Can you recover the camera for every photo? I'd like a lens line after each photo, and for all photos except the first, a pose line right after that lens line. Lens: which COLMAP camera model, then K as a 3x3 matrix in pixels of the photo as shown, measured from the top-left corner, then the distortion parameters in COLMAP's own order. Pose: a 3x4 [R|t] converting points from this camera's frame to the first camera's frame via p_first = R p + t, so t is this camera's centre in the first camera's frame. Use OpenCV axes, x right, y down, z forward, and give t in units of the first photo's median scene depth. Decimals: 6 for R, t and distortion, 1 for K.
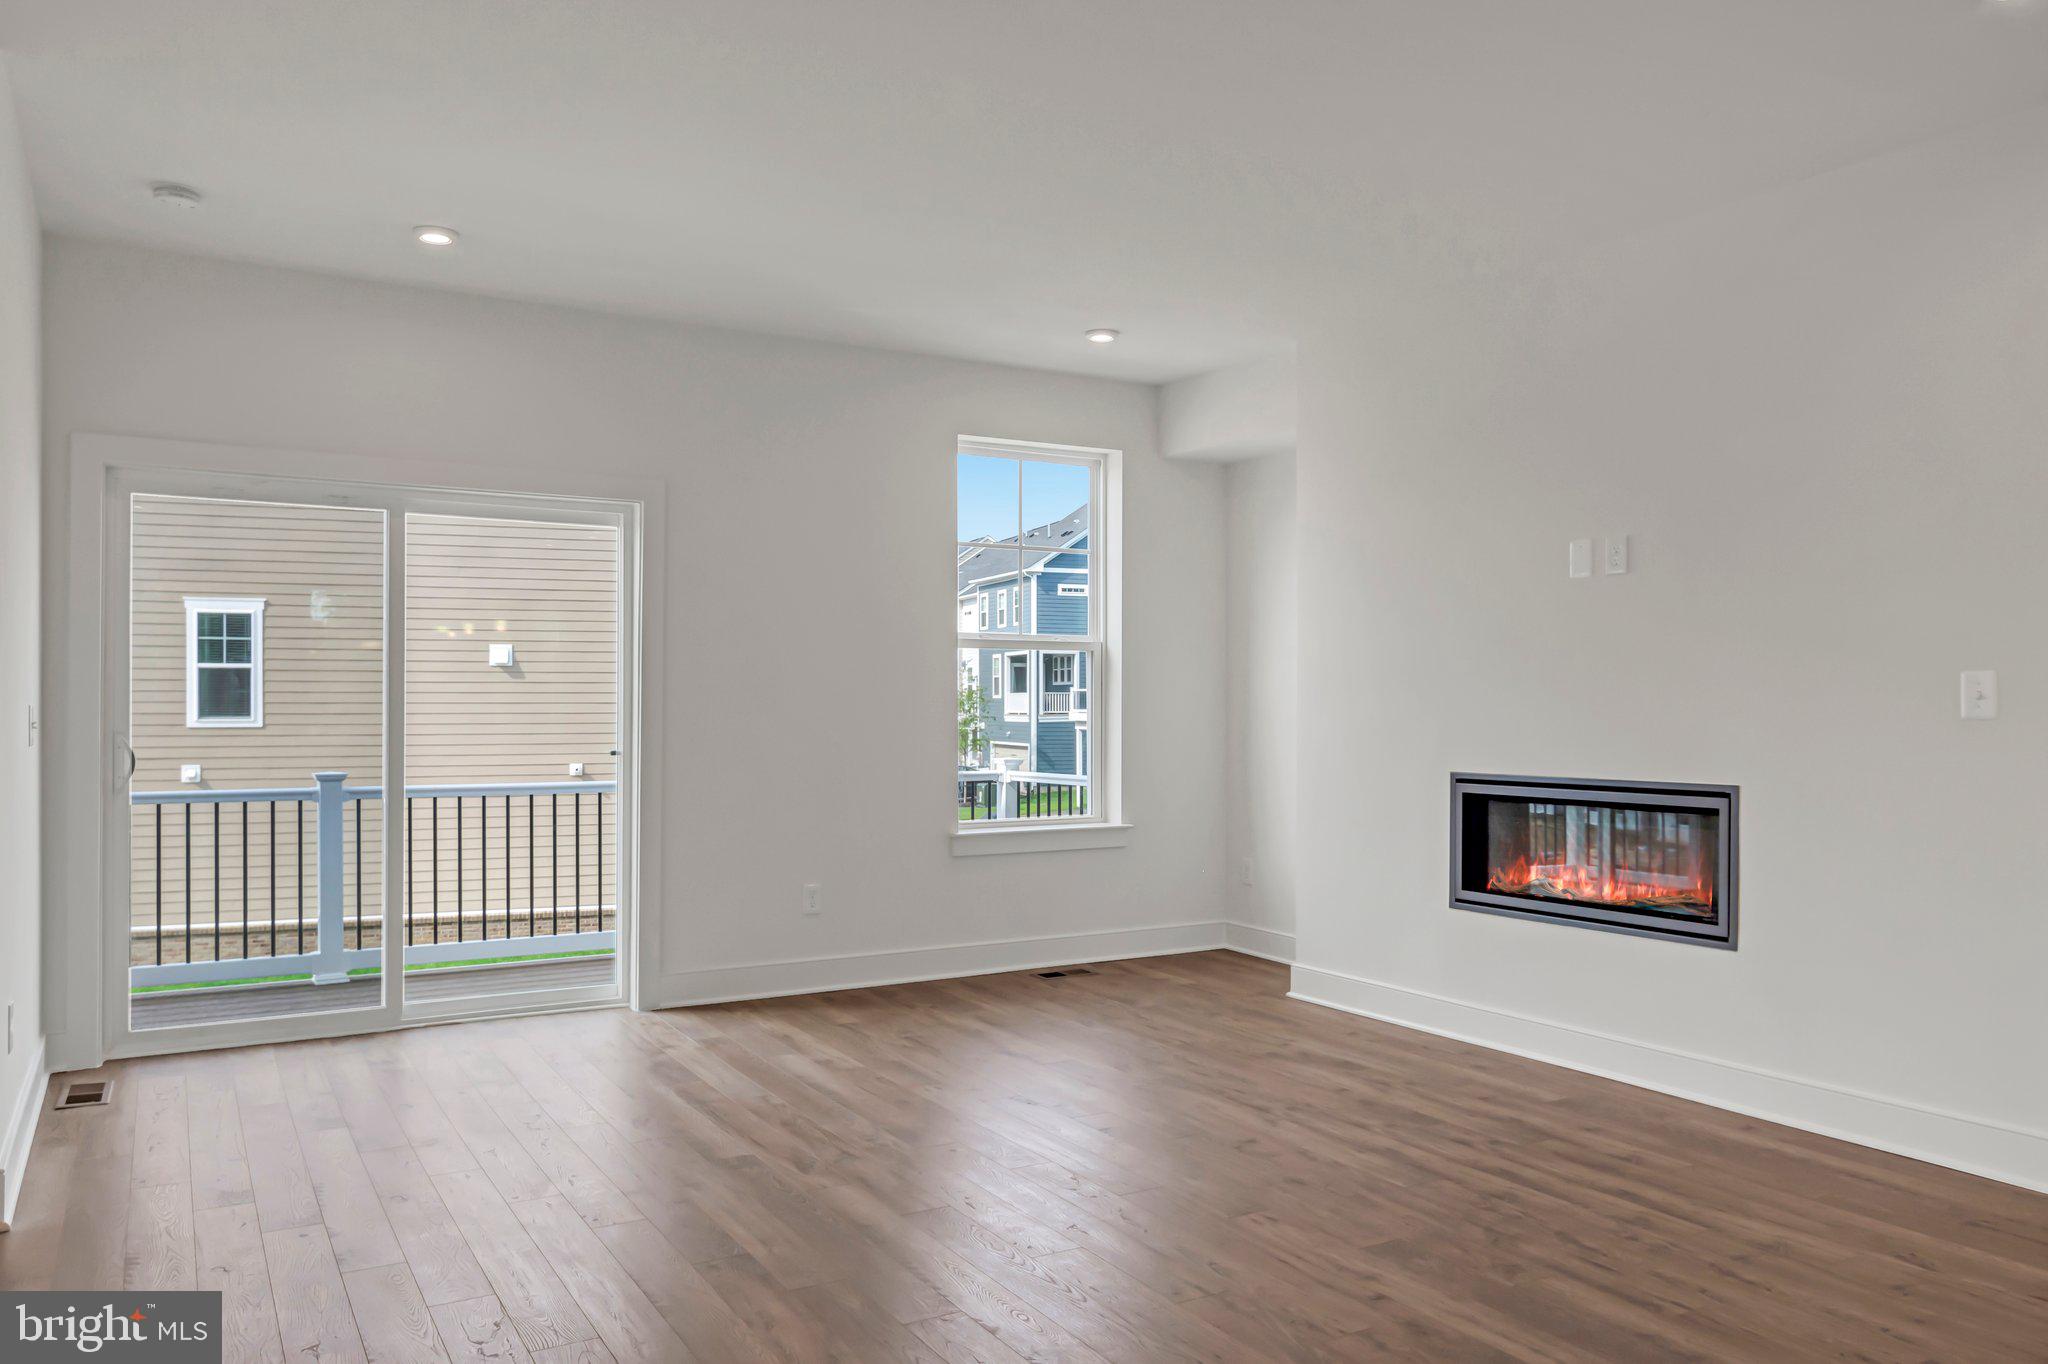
lens RADIAL K [[1466.4, 0, 1020.7], [0, 1466.4, 699.8], [0, 0, 1]] dist [0.001275, -0.000303]
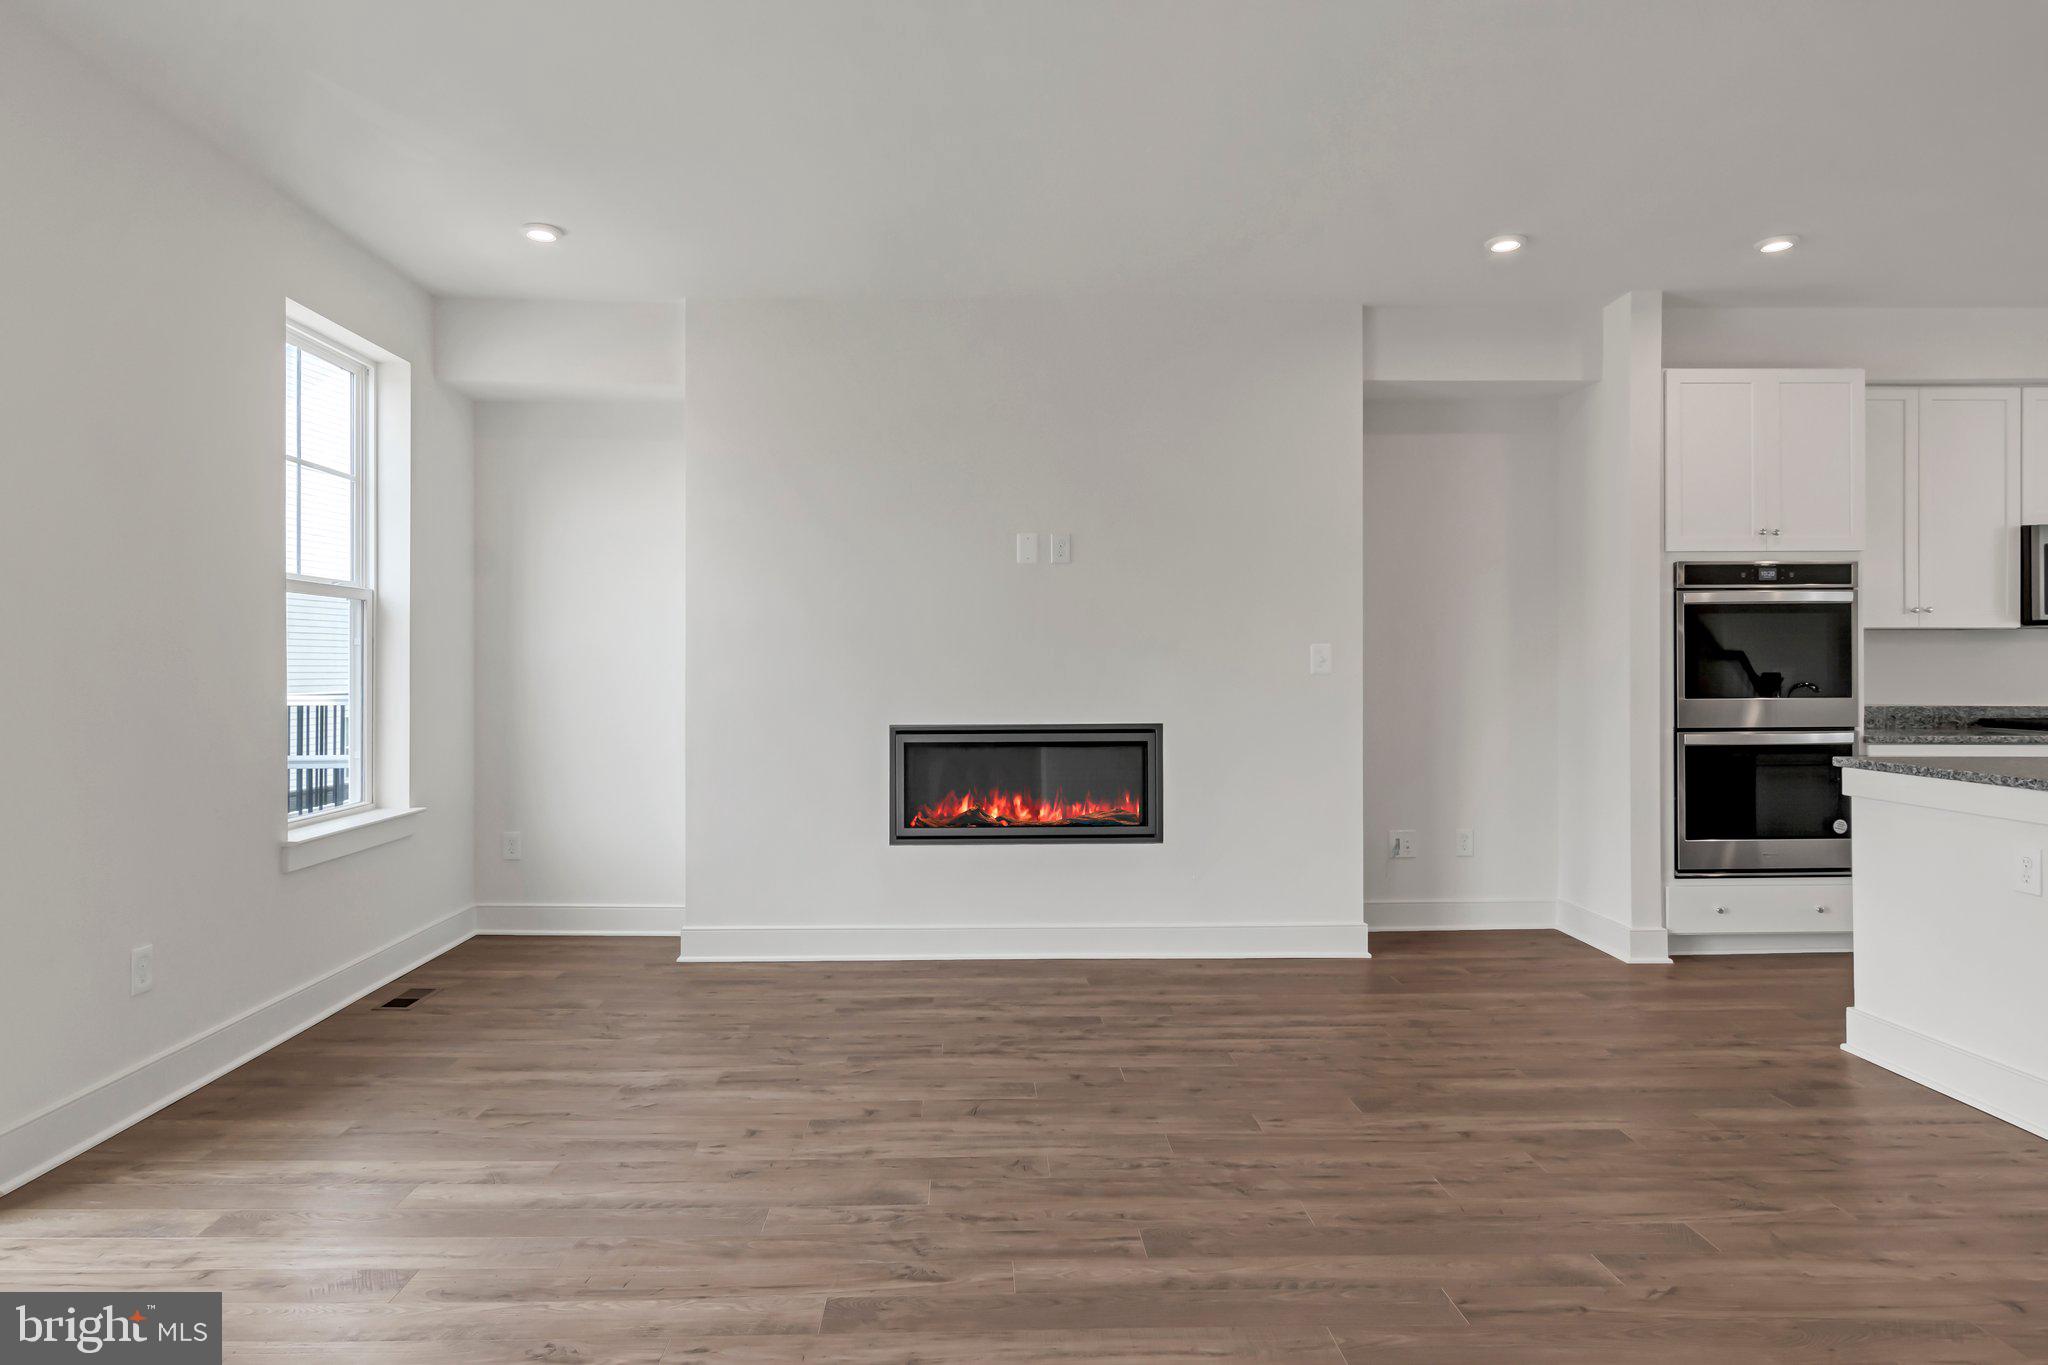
lens RADIAL K [[1202.6, 0, 1004.0], [0, 1202.6, 672.5], [0, 0, 1]] dist [0.001314, -0.000847]
pose [[0.487471, -0.003747, 0.873131, -0.569635], [-0.000677, 0.999989, 0.004669, 0.004746], [-0.873139, -0.002867, 0.487463, 0.567408]]
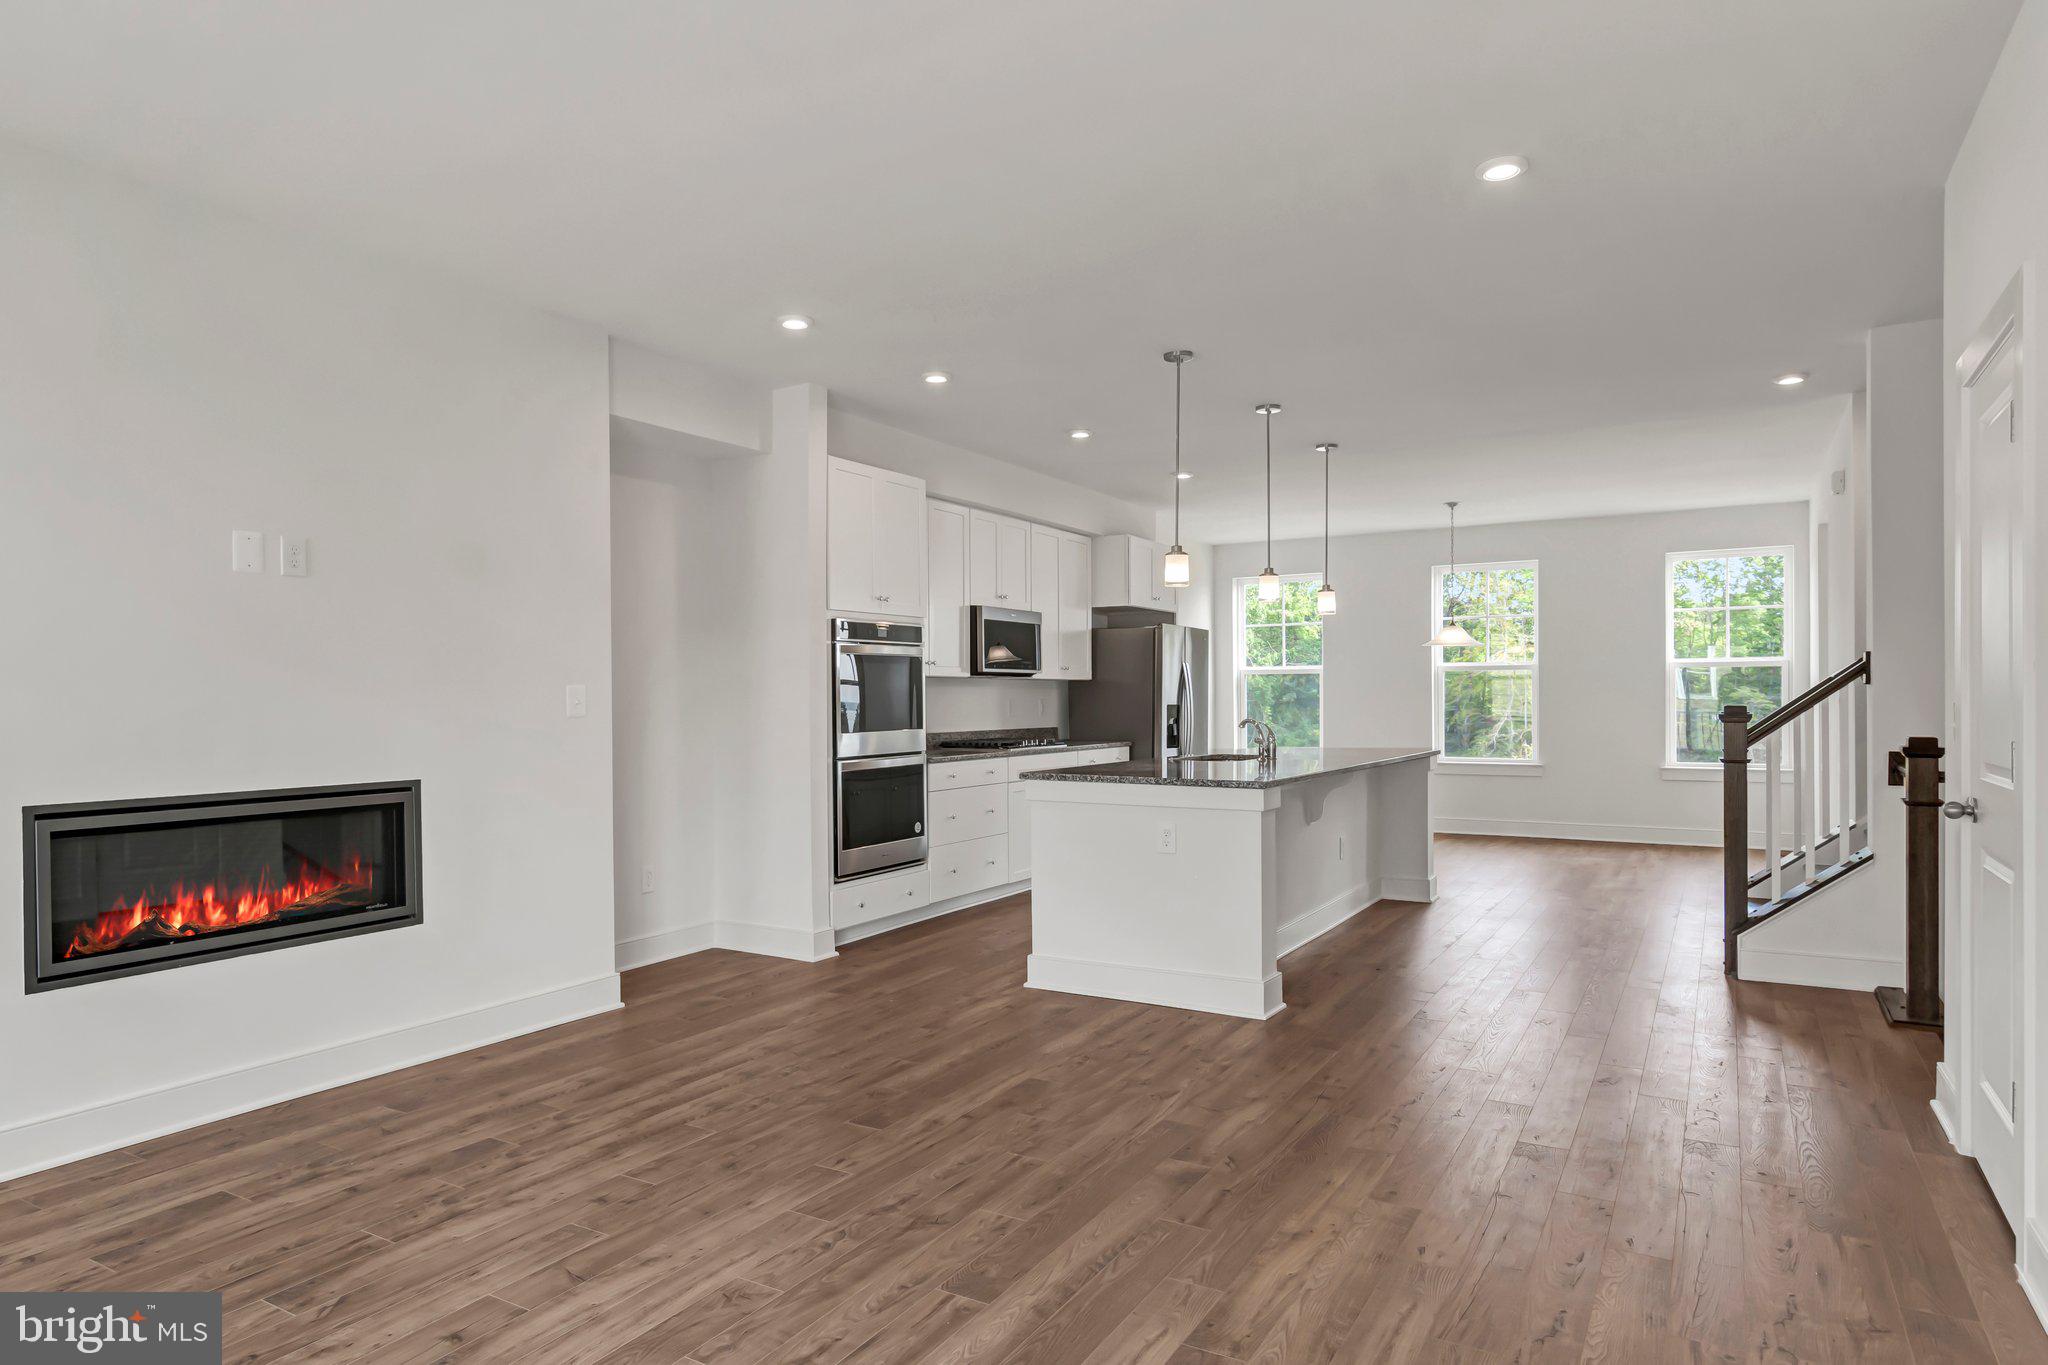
lens RADIAL K [[1202.6, 0, 991.3], [0, 1202.6, 696.2], [0, 0, 1]] dist [0.001314, -0.000847]
pose [[-0.470500, 0.004036, 0.882391, -0.547670], [0.003191, 0.999991, -0.002873, -0.002445], [-0.882394, 0.001464, -0.470509, 1.032970]]
